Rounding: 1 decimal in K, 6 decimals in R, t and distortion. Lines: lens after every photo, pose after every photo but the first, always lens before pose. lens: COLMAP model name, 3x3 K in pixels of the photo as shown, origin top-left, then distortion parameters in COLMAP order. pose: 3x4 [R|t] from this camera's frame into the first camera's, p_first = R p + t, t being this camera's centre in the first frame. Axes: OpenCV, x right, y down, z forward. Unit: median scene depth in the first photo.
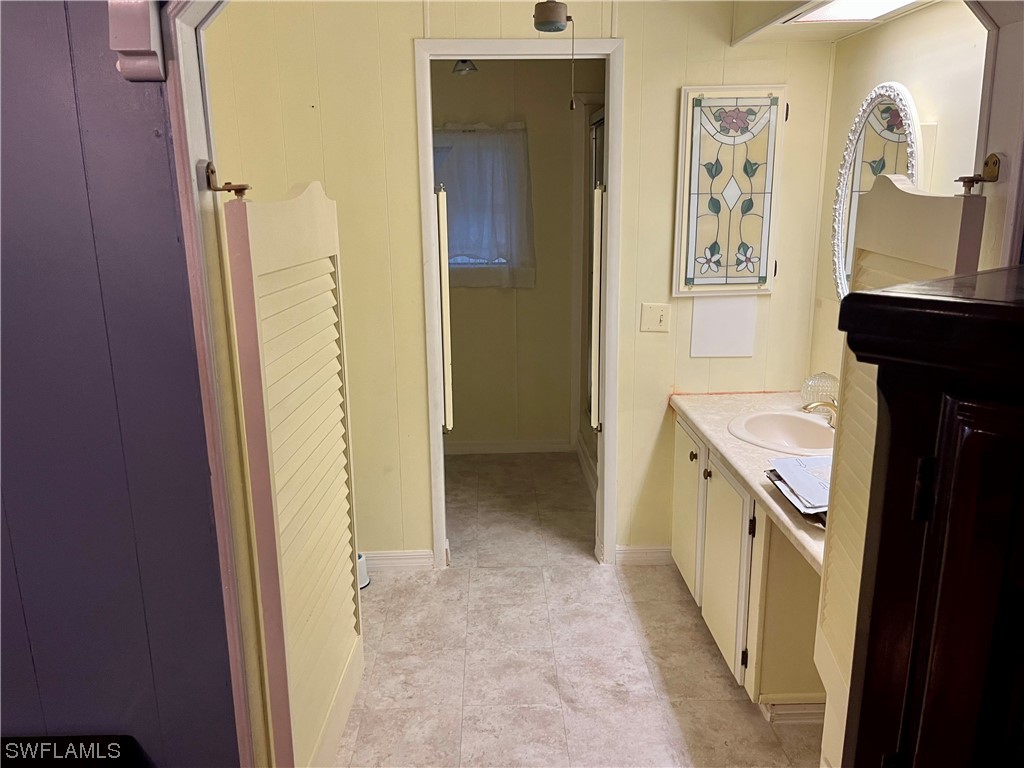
lens RADIAL K [[780.8, 0, 508.1], [0, 780.8, 381.5], [0, 0, 1]] dist [0.026783, -0.018363]
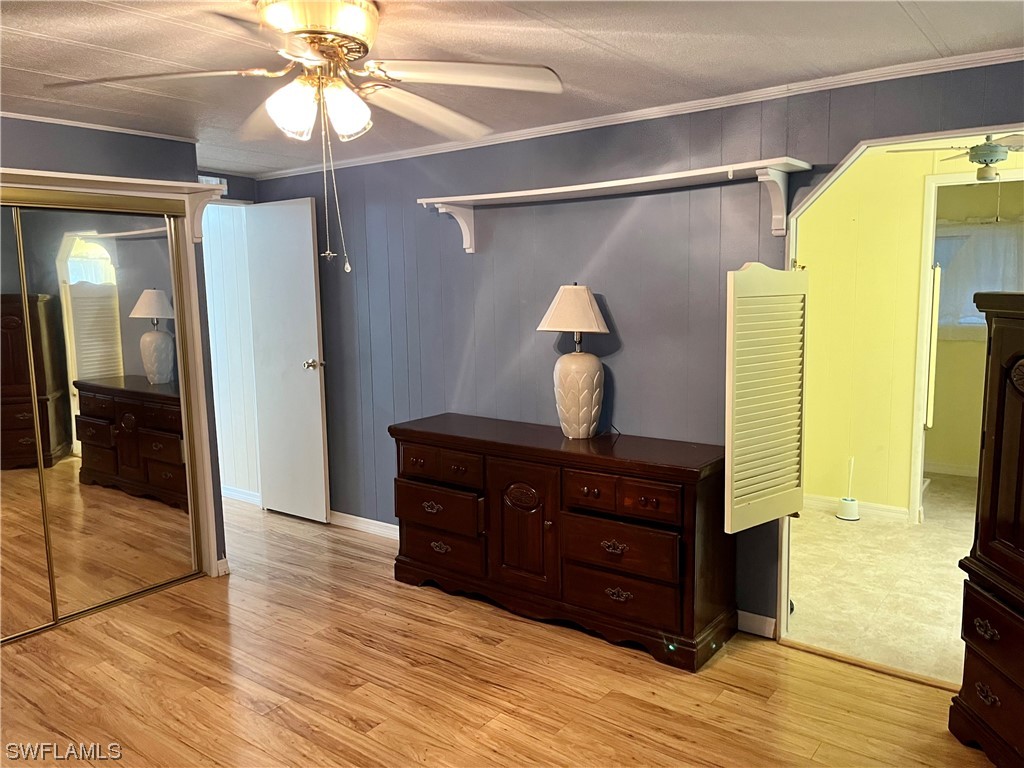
lens RADIAL K [[780.8, 0, 510.9], [0, 780.8, 379.6], [0, 0, 1]] dist [0.026783, -0.018363]
pose [[0.780740, 0.073612, -0.620505, 0.255143], [-0.137768, 0.988878, -0.056031, 0.190178], [0.609480, 0.129231, 0.782198, -0.746149]]
